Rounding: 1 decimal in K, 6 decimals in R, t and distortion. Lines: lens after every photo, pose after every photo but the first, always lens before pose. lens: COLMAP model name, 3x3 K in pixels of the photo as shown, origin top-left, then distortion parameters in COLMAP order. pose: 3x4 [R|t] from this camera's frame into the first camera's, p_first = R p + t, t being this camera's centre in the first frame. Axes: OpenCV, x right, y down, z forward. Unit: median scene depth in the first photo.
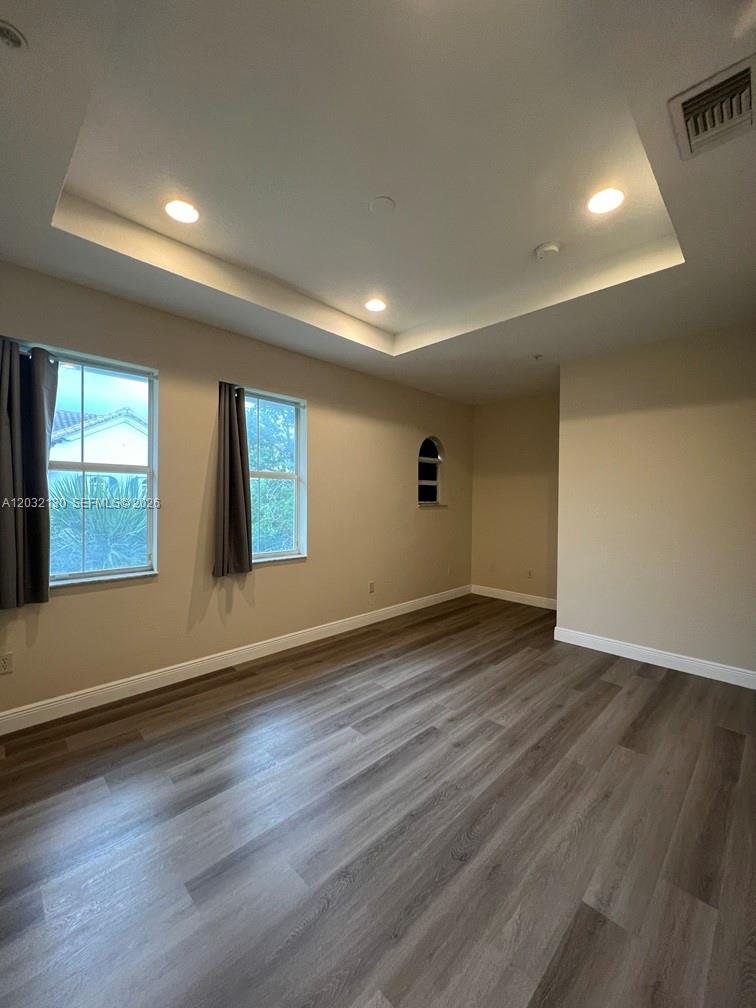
lens RADIAL K [[405.5, 0, 378.0], [0, 405.5, 503.7], [0, 0, 1]] dist [-0.003195, 0.000042]
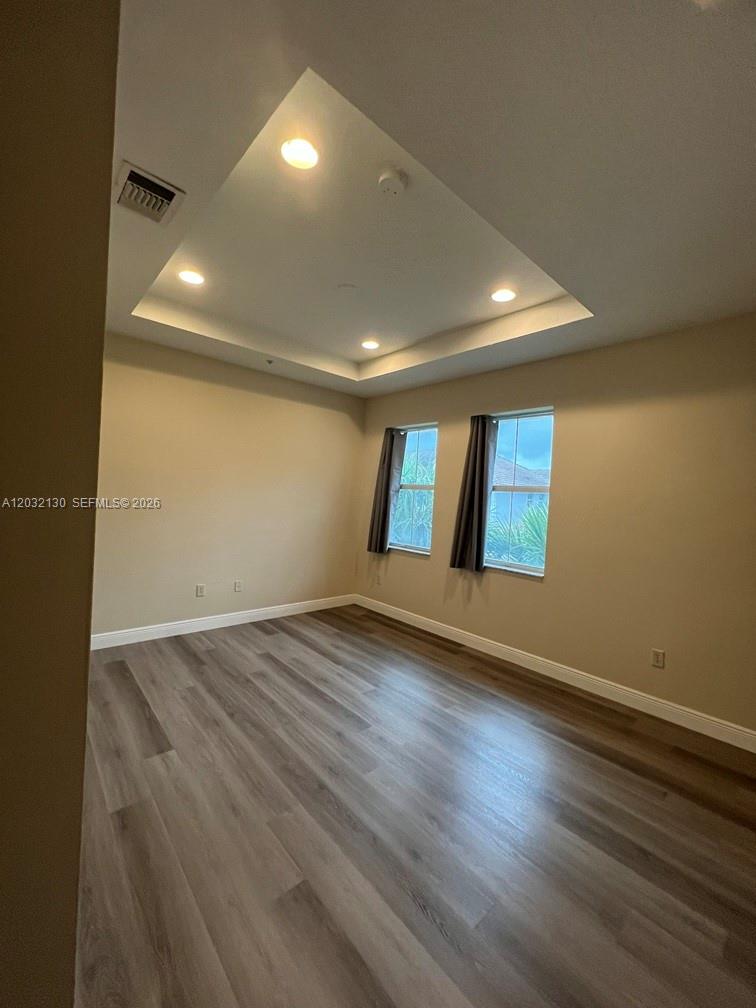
lens RADIAL K [[405.5, 0, 383.4], [0, 405.5, 502.5], [0, 0, 1]] dist [-0.003195, 0.000042]
pose [[-0.055539, 0.004264, -0.998447, 0.983320], [-0.070289, 0.997493, 0.008170, -0.024910], [0.995979, 0.070634, -0.055100, 0.886524]]
